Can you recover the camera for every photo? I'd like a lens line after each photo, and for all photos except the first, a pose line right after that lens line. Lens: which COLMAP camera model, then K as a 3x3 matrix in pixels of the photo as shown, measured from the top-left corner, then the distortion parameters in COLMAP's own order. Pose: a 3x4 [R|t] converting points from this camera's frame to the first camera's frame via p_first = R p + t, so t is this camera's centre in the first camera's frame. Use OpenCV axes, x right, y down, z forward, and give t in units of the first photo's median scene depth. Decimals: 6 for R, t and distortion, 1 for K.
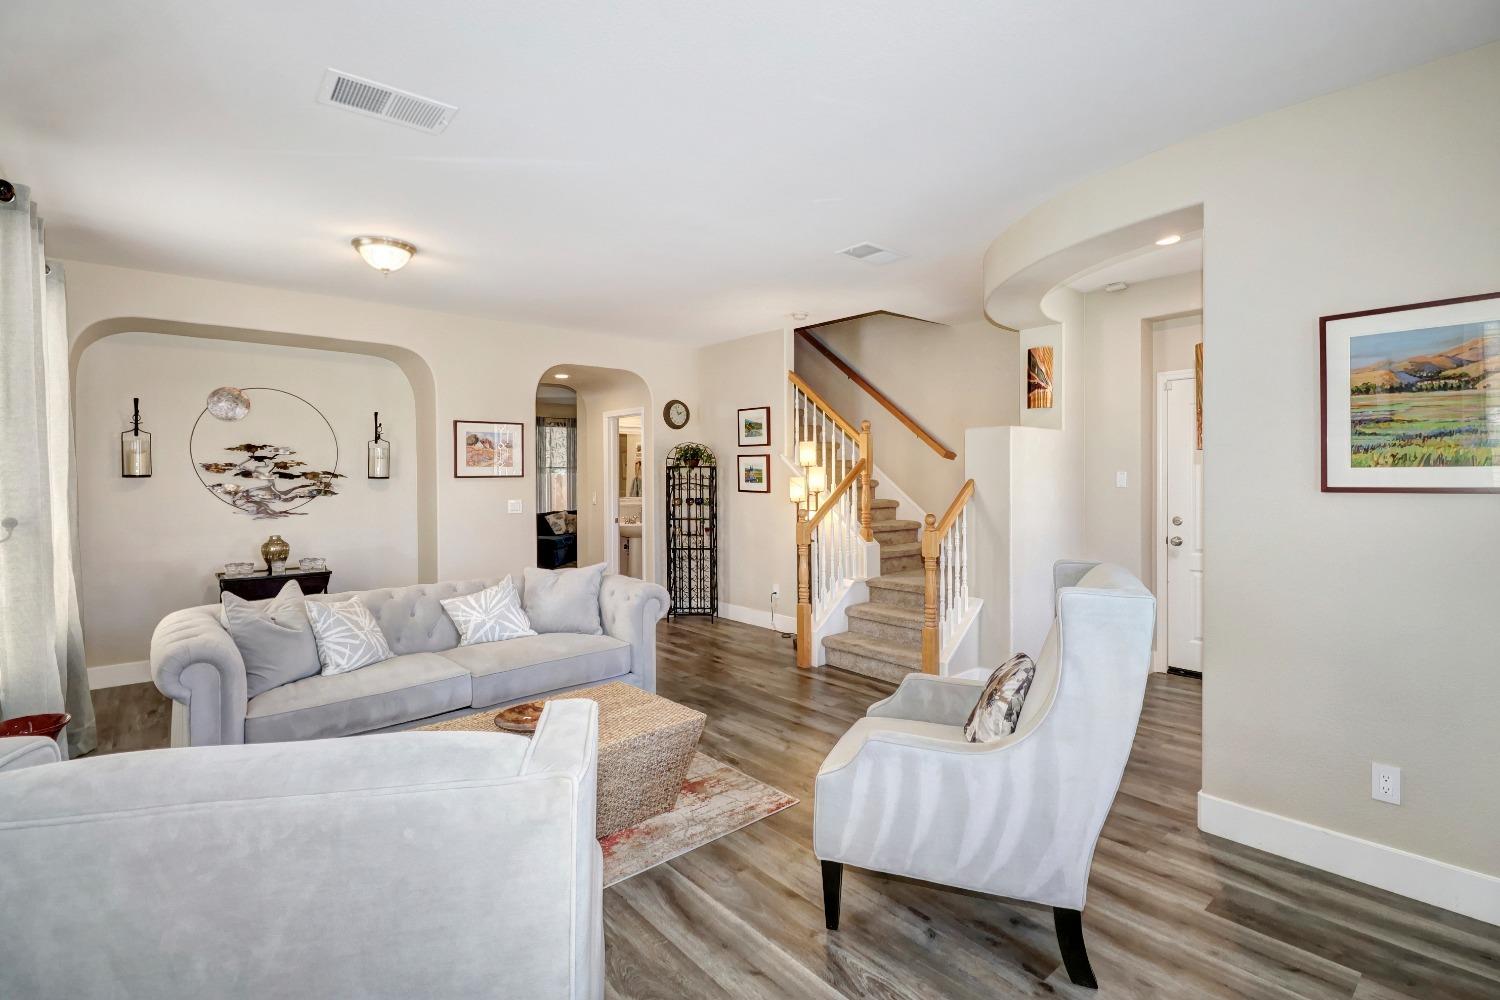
lens RADIAL K [[704.5, 0, 763.3], [0, 704.5, 482.8], [0, 0, 1]] dist [0.013470, -0.014703]
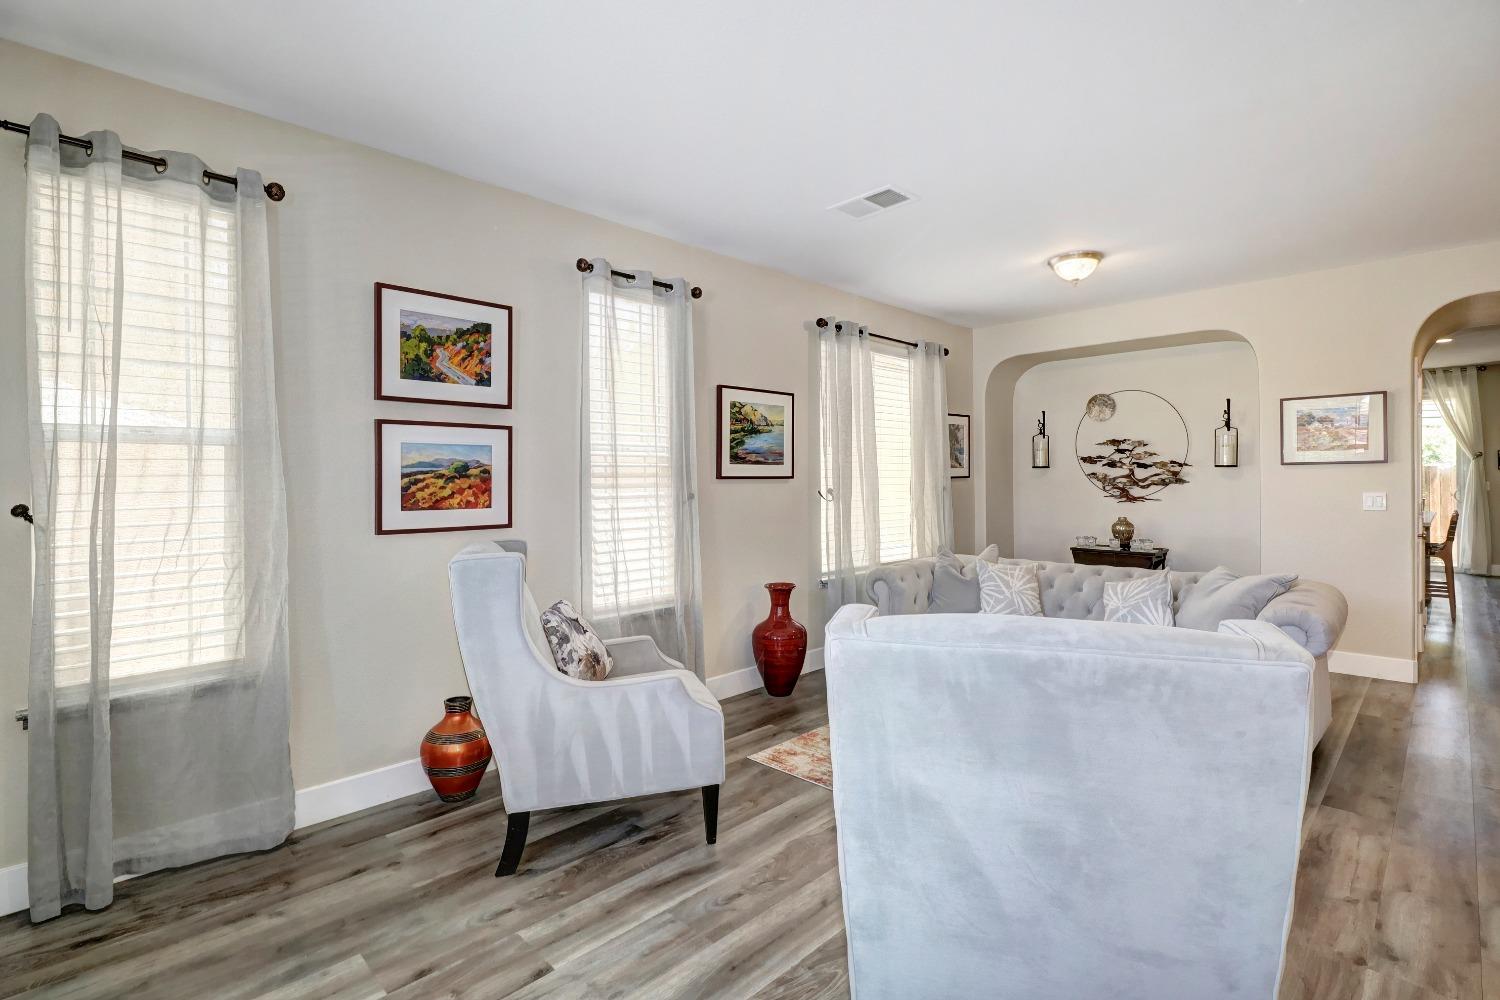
lens RADIAL K [[704.5, 0, 763.3], [0, 704.5, 482.8], [0, 0, 1]] dist [0.013470, -0.014703]
pose [[0.075454, 0.009619, -0.997103, 0.423456], [0.001229, 0.999952, 0.009740, 0.006398], [0.997149, -0.001960, 0.075438, 0.318737]]
